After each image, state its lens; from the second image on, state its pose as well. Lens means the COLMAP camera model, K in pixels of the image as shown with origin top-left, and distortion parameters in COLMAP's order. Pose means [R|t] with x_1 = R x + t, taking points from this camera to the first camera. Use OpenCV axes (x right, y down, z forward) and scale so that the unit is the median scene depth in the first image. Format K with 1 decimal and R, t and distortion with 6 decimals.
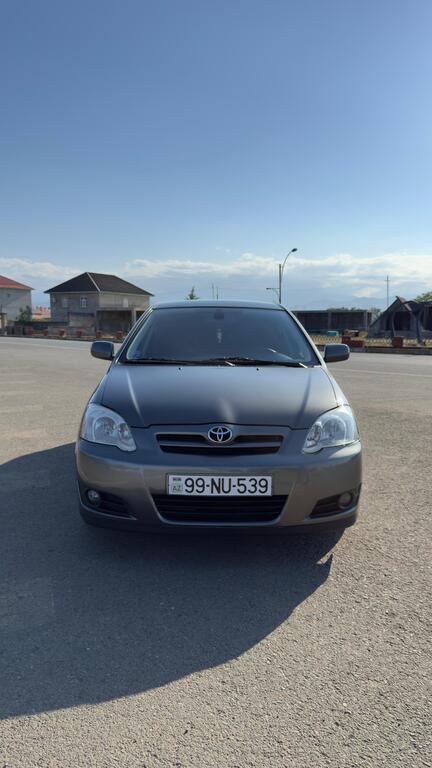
lens RADIAL K [[564.1, 0, 227.9], [0, 564.1, 383.1], [0, 0, 1]] dist [0.065541, -0.000025]
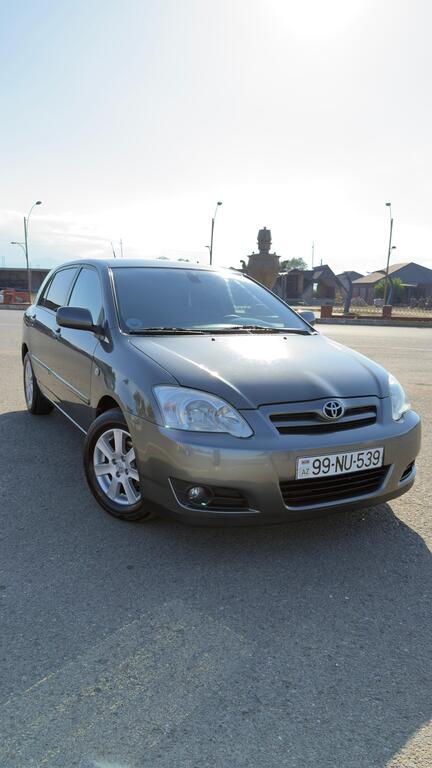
lens RADIAL K [[551.7, 0, 216.0], [0, 551.7, 384.0], [0, 0, 1]] dist [0.045683, -0.002437]
pose [[0.887758, -0.061764, 0.456149, -0.613636], [0.027253, 0.996271, 0.081859, -0.033316], [-0.459504, -0.060239, 0.886131, 0.276327]]
